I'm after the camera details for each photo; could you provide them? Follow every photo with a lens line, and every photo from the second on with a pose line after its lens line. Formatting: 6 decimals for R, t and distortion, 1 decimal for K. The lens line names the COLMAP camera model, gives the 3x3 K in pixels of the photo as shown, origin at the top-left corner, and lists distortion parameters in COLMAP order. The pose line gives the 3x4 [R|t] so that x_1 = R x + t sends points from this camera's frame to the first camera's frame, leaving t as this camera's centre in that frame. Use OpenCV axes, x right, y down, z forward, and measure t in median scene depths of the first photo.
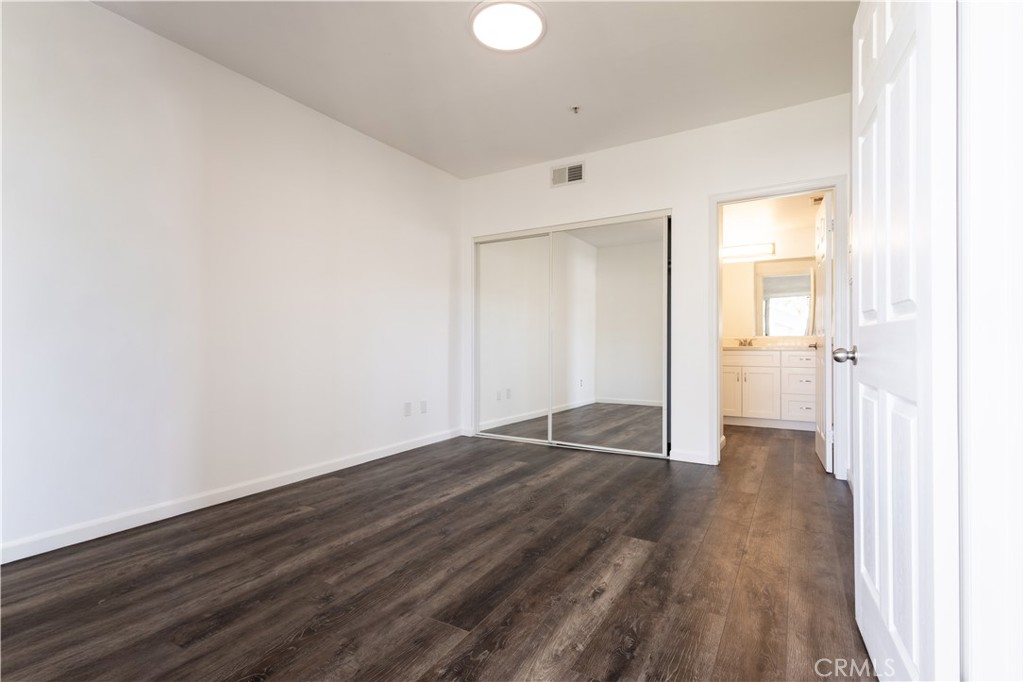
lens RADIAL K [[478.4, 0, 508.8], [0, 478.4, 343.5], [0, 0, 1]] dist [0.013415, -0.001171]
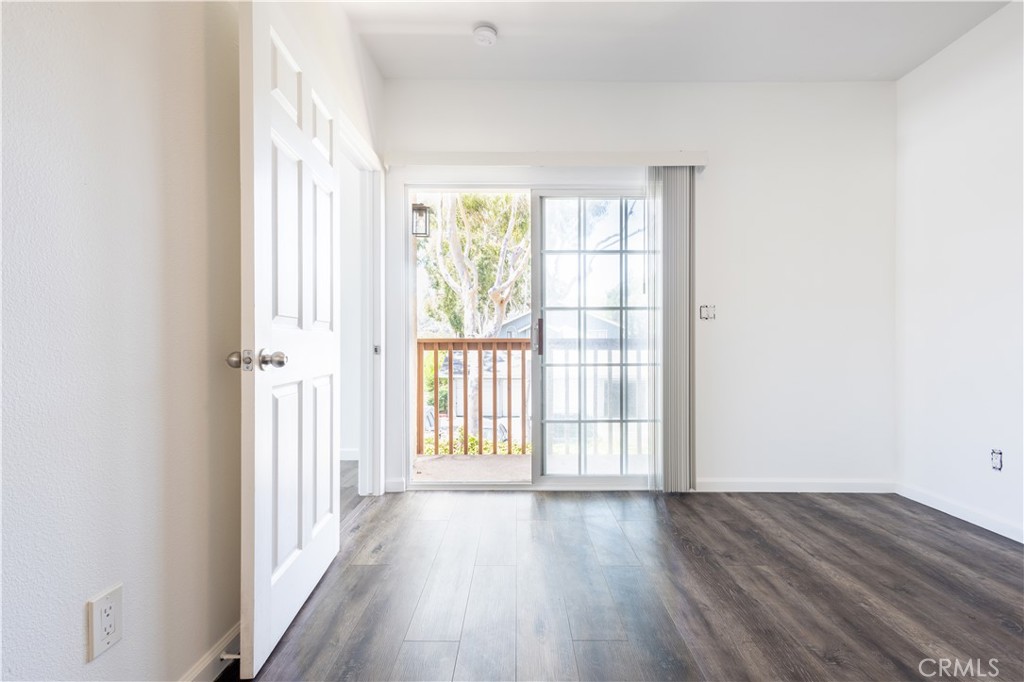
lens RADIAL K [[478.4, 0, 508.8], [0, 478.4, 343.5], [0, 0, 1]] dist [0.013415, -0.001171]
pose [[-0.868642, 0.000124, -0.495441, 0.595088], [0.000164, 1.000000, -0.000038, 0.005679], [0.495441, -0.000115, -0.868642, 1.548394]]
